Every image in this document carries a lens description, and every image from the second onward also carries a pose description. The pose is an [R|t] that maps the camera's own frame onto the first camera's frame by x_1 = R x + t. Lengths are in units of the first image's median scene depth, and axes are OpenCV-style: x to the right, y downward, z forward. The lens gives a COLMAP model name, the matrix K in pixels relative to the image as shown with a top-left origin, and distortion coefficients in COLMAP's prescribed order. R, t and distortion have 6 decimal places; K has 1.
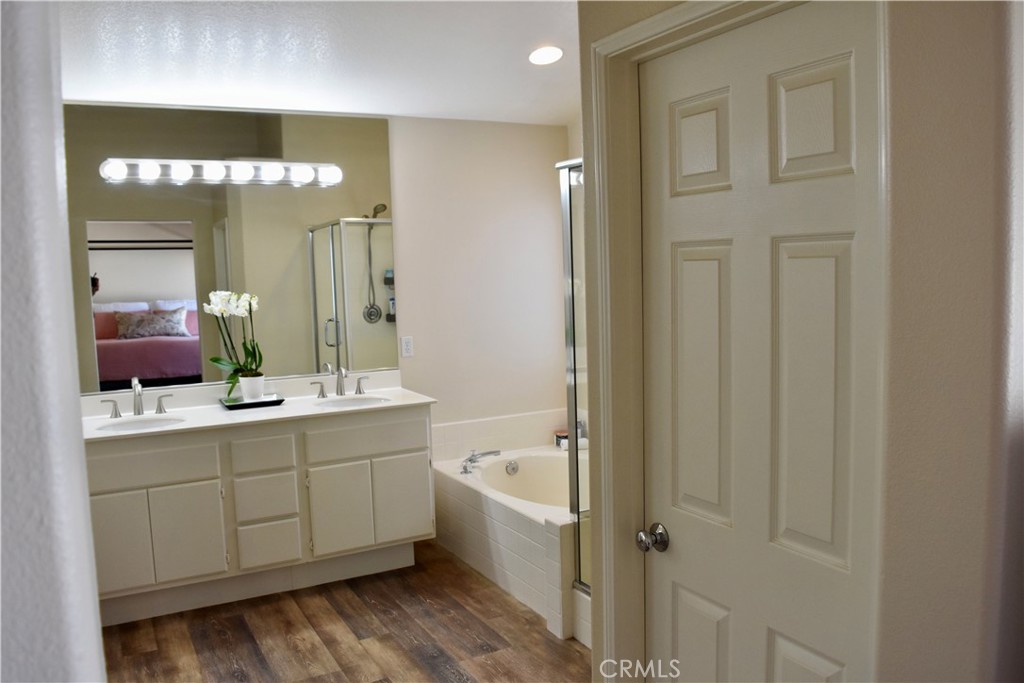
lens RADIAL K [[800.5, 0, 508.5], [0, 800.5, 336.9], [0, 0, 1]] dist [-0.090383, 0.014577]
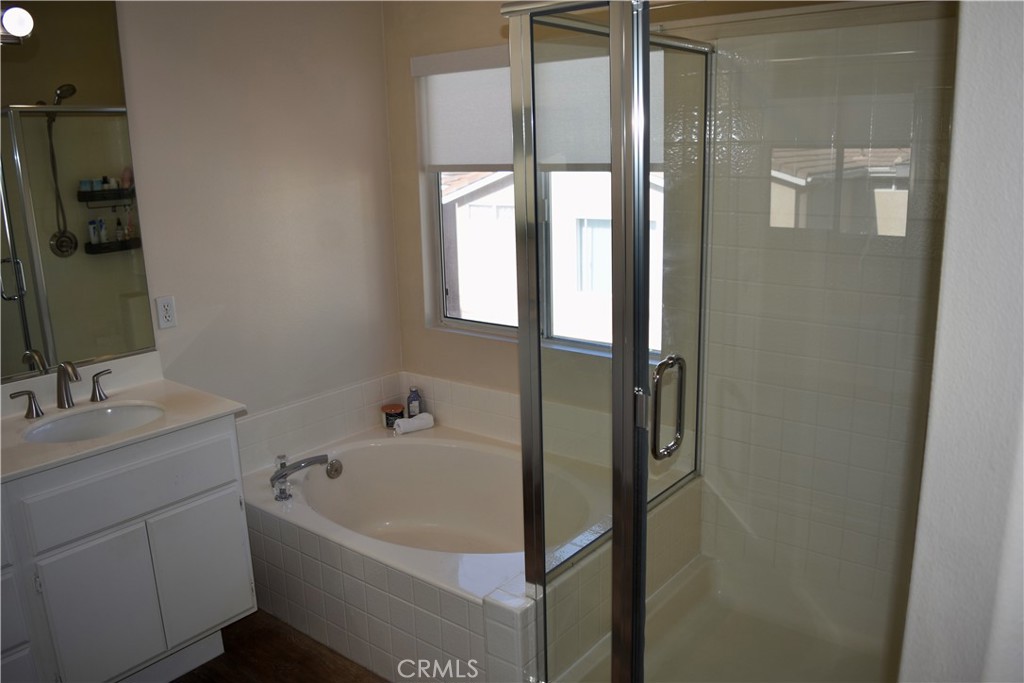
lens RADIAL K [[800.5, 0, 508.5], [0, 800.5, 336.9], [0, 0, 1]] dist [-0.090383, 0.014577]
pose [[0.922646, -0.083177, 0.376572, -0.111978], [0.033222, 0.989977, 0.137268, -0.043977], [-0.384215, -0.114139, 0.916161, 0.323869]]
